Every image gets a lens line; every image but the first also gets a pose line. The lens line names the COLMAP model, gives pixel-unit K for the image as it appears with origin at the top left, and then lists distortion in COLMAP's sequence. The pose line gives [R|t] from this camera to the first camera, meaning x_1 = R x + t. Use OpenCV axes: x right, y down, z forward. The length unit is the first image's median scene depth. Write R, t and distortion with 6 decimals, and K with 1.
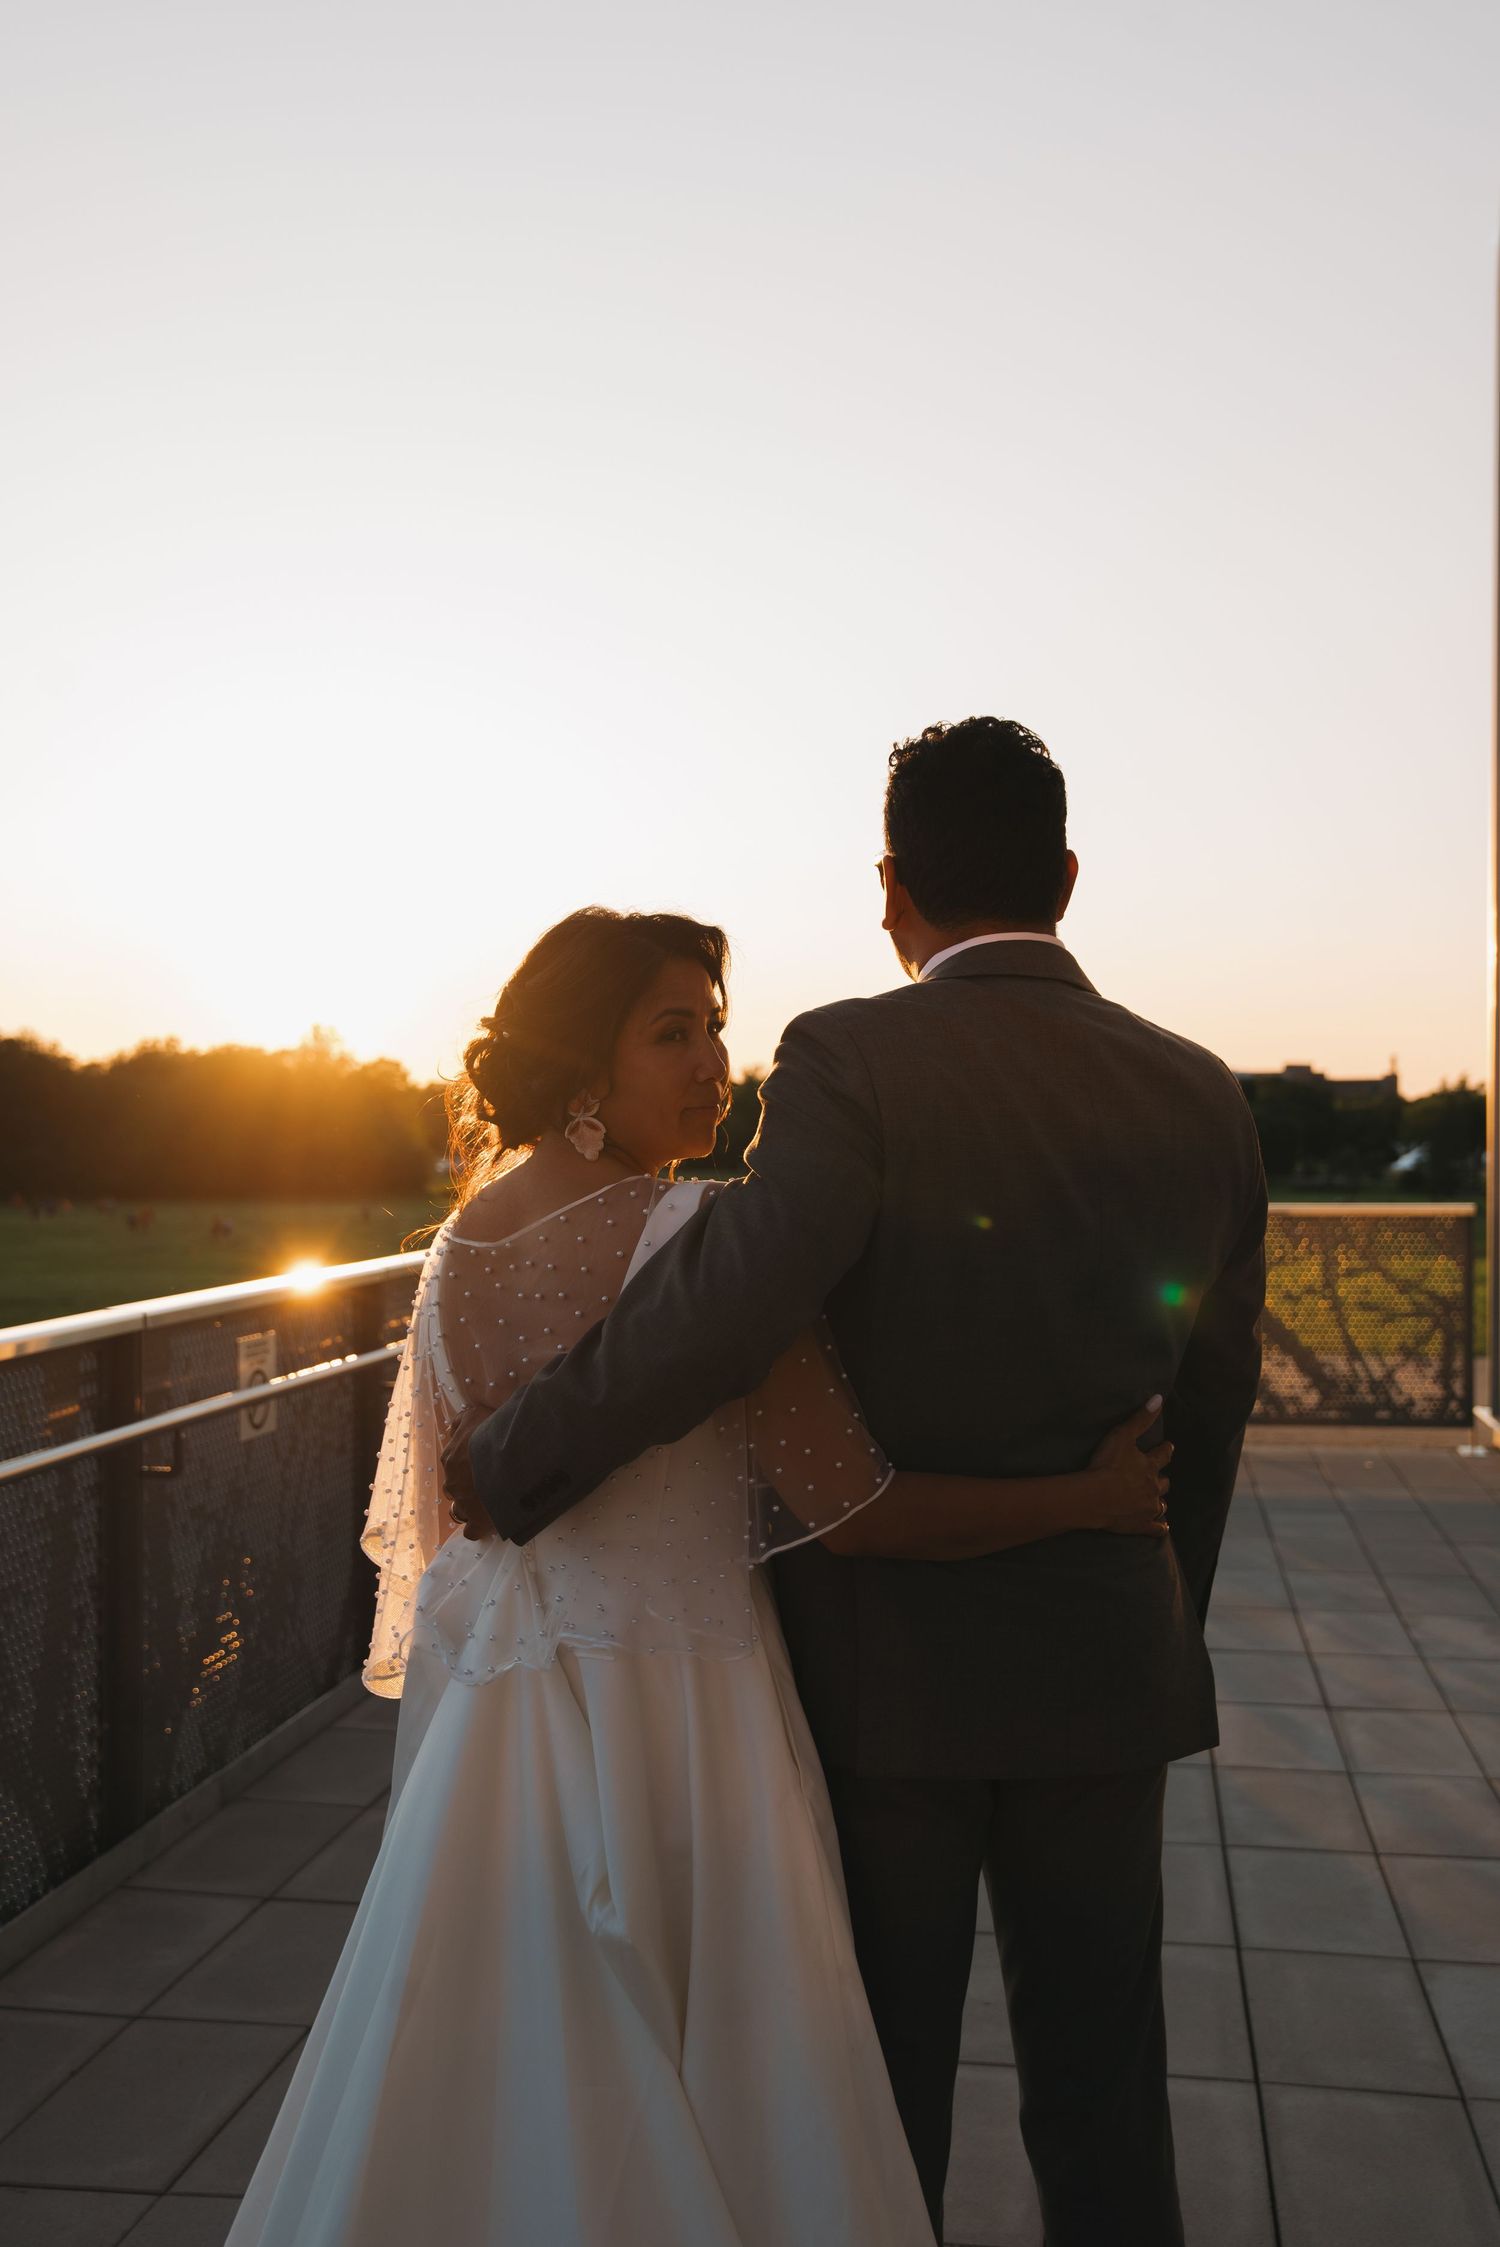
lens RADIAL K [[2420.2, 0, 693.1], [0, 2420.2, 1123.2], [0, 0, 1]] dist [-0.000781, -0.004469]
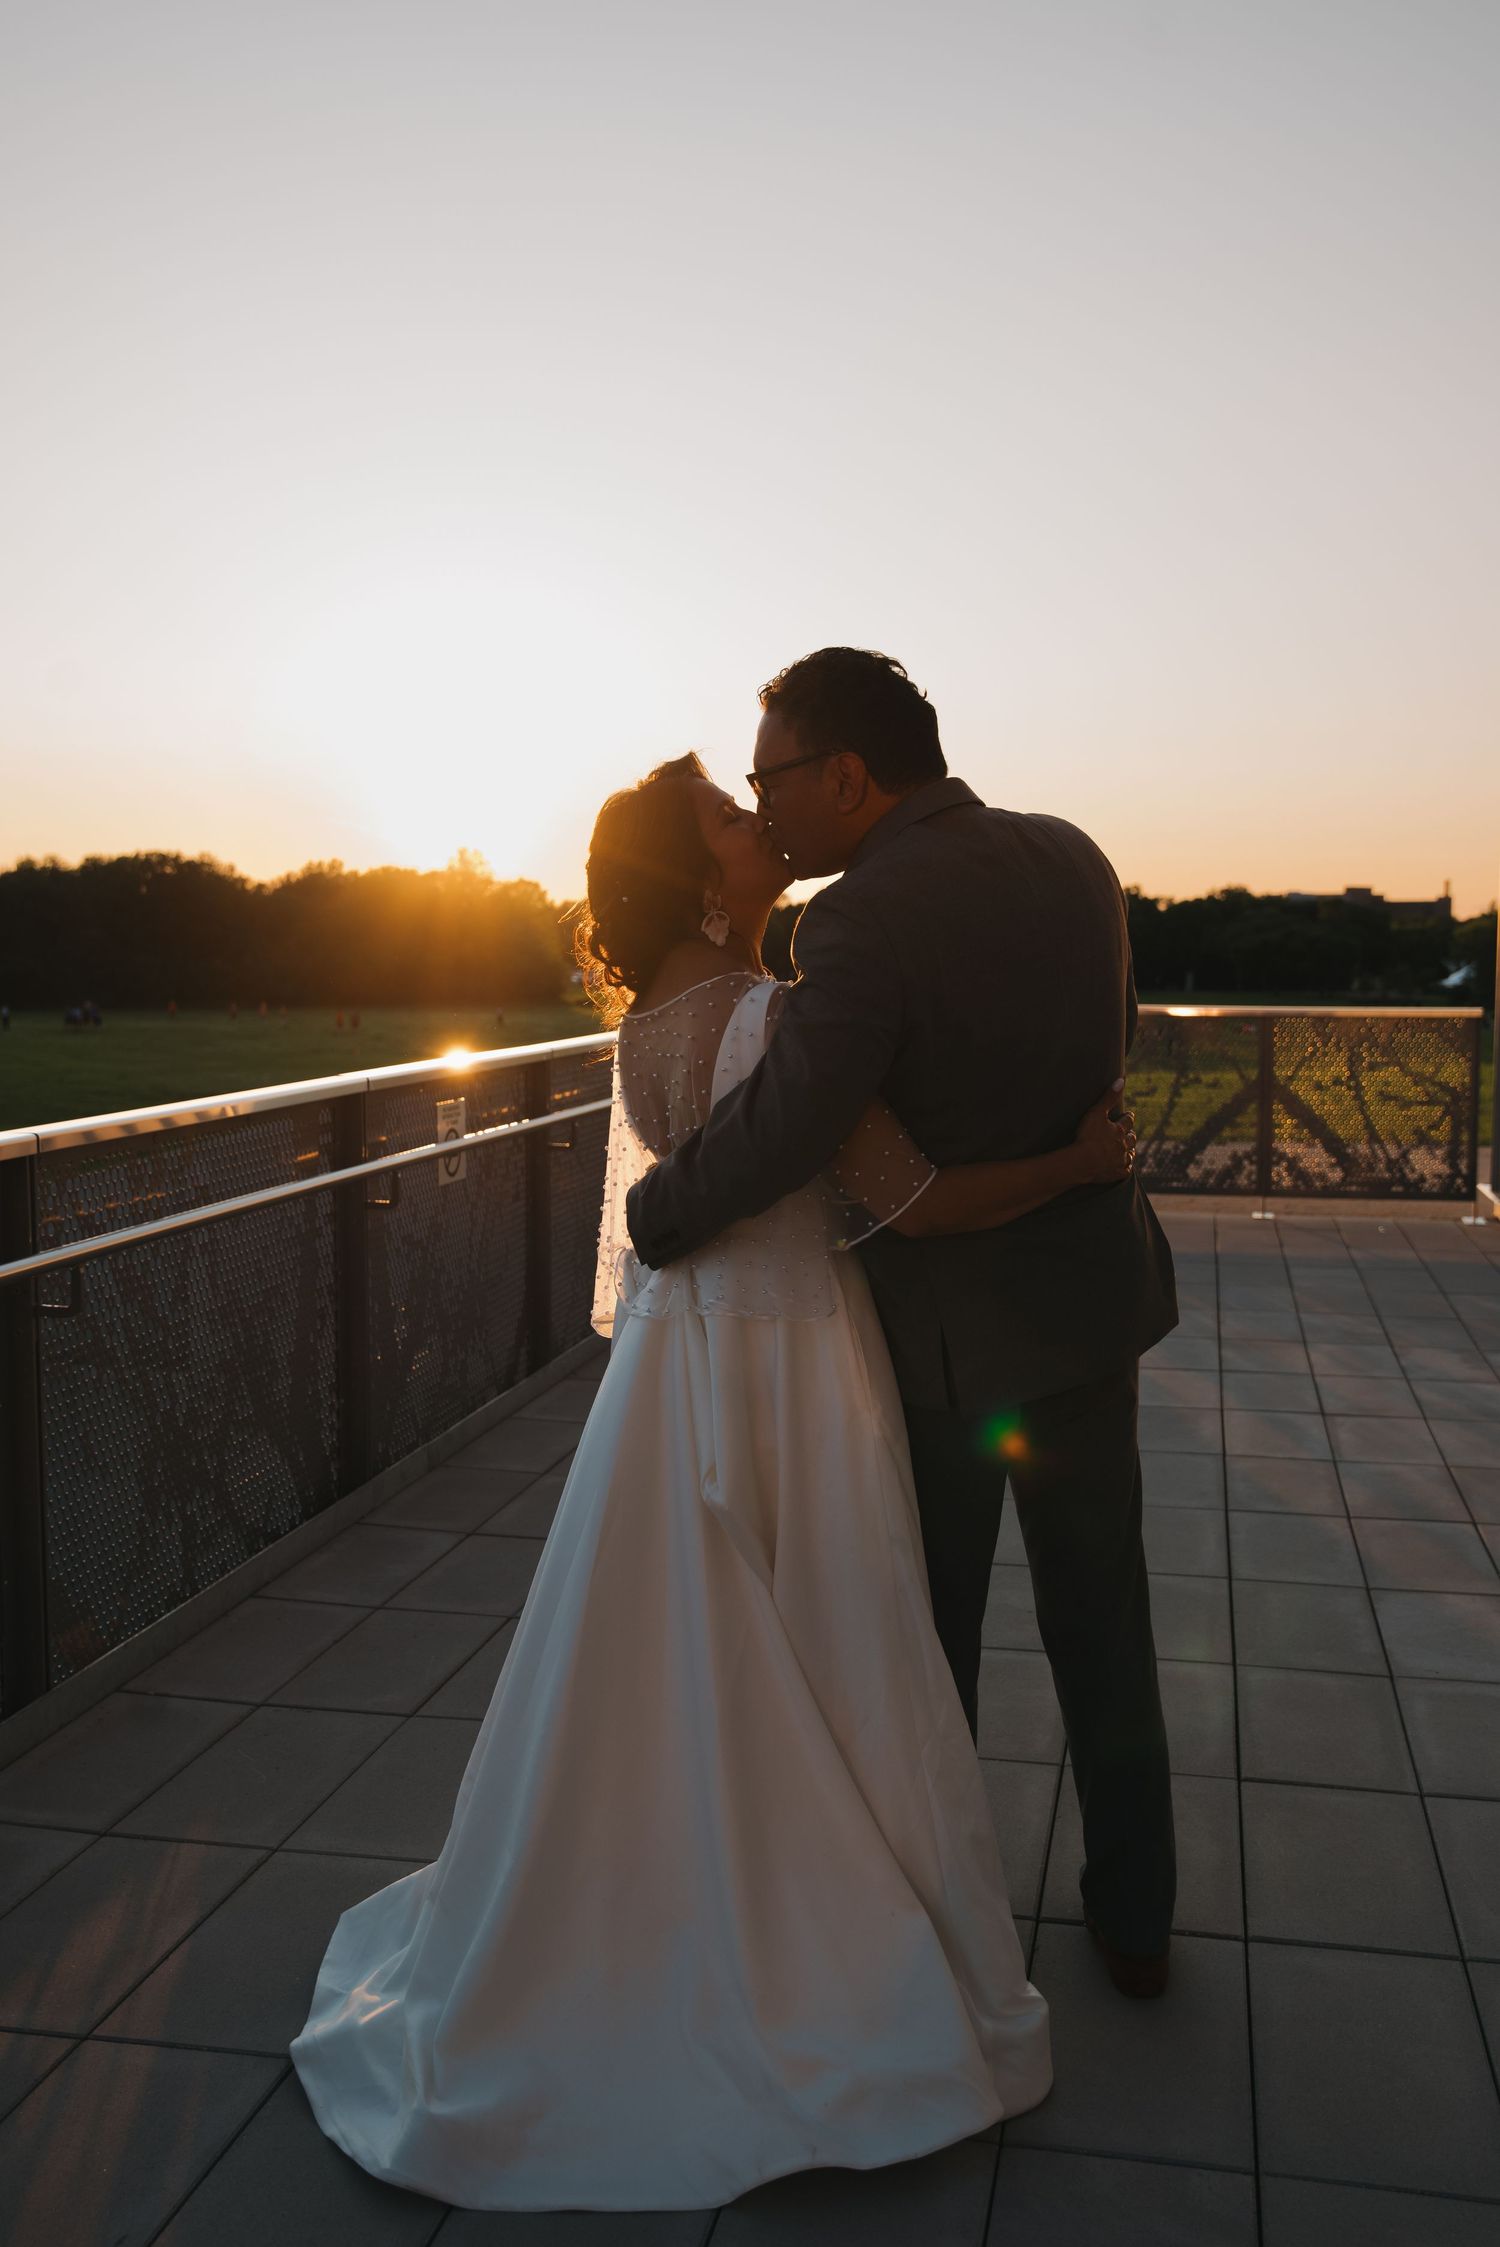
lens RADIAL K [[2232.2, 0, 750.0], [0, 2232.2, 1123.5], [0, 0, 1]] dist [-0.002451, -0.003140]
pose [[0.999735, 0.004738, -0.022525, -0.001615], [-0.002892, 0.996685, 0.081309, 0.005737], [0.022836, -0.081222, 0.996434, -0.126744]]
